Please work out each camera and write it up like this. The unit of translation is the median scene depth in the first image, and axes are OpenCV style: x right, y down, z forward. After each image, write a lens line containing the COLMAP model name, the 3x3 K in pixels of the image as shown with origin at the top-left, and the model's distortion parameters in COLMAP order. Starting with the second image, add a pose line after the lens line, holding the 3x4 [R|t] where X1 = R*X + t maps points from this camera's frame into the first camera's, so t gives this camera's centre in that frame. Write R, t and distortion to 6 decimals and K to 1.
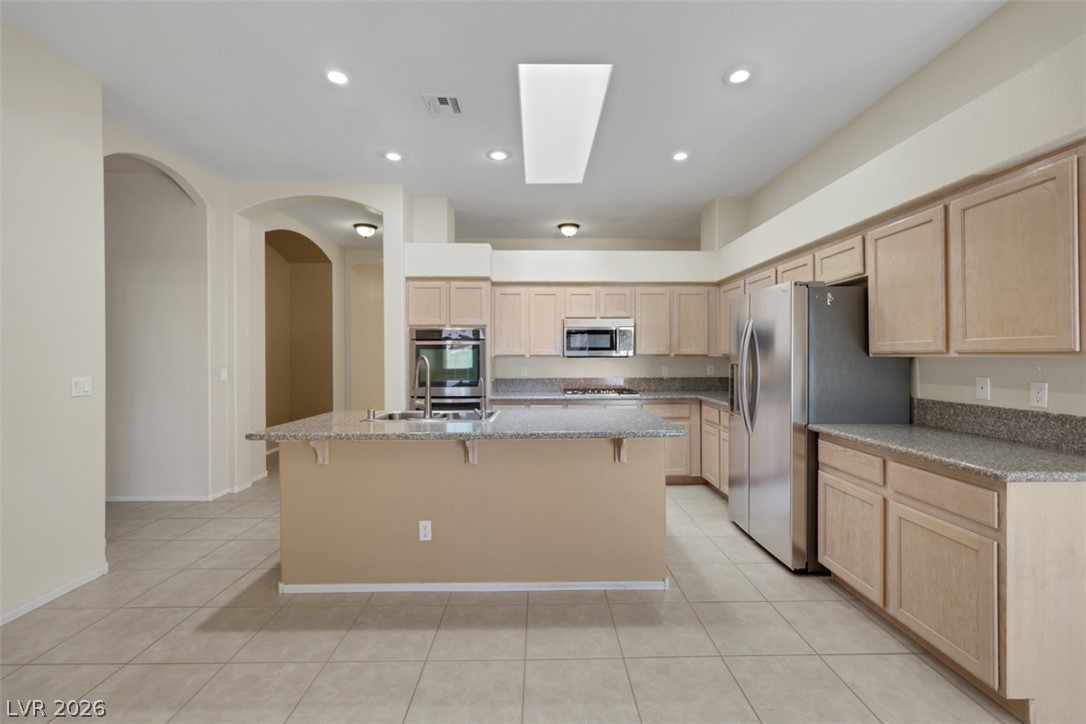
lens RADIAL K [[454.0, 0, 543.0], [0, 454.0, 362.0], [0, 0, 1]] dist [-0.001269, 0.000129]
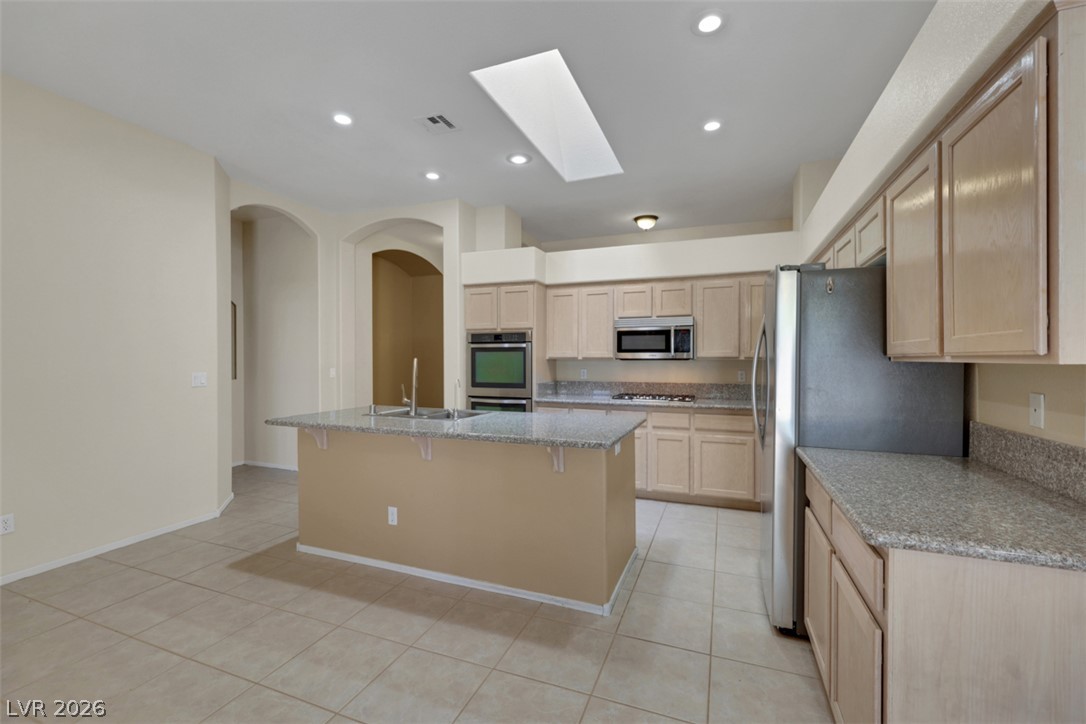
lens RADIAL K [[461.6, 0, 541.5], [0, 461.6, 368.6], [0, 0, 1]] dist [-0.000705, 0.000144]
pose [[0.923599, 0.011452, -0.383189, 0.435816], [-0.007601, 0.999904, 0.011564, -0.003563], [0.383285, -0.007768, 0.923597, 0.086751]]
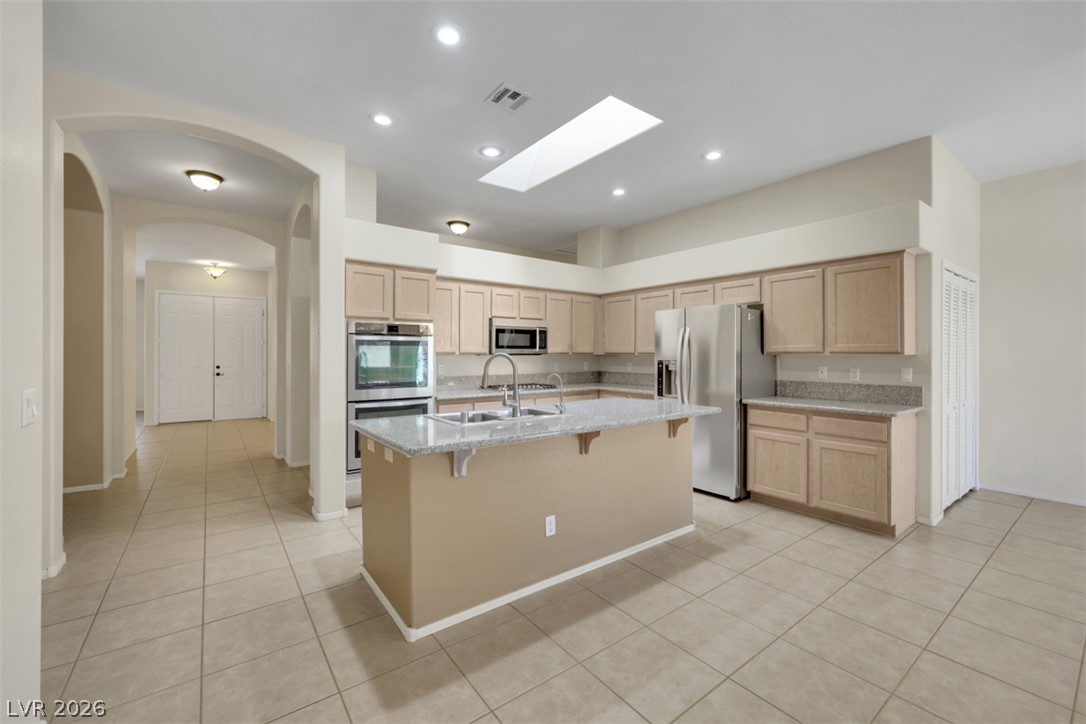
lens RADIAL K [[452.8, 0, 545.4], [0, 452.8, 360.3], [0, 0, 1]] dist [-0.000352, 0.000445]
pose [[0.801769, -0.005308, 0.597611, -0.750819], [0.005414, 0.999984, 0.001619, 0.000858], [-0.597610, 0.001937, 0.801785, 0.169889]]
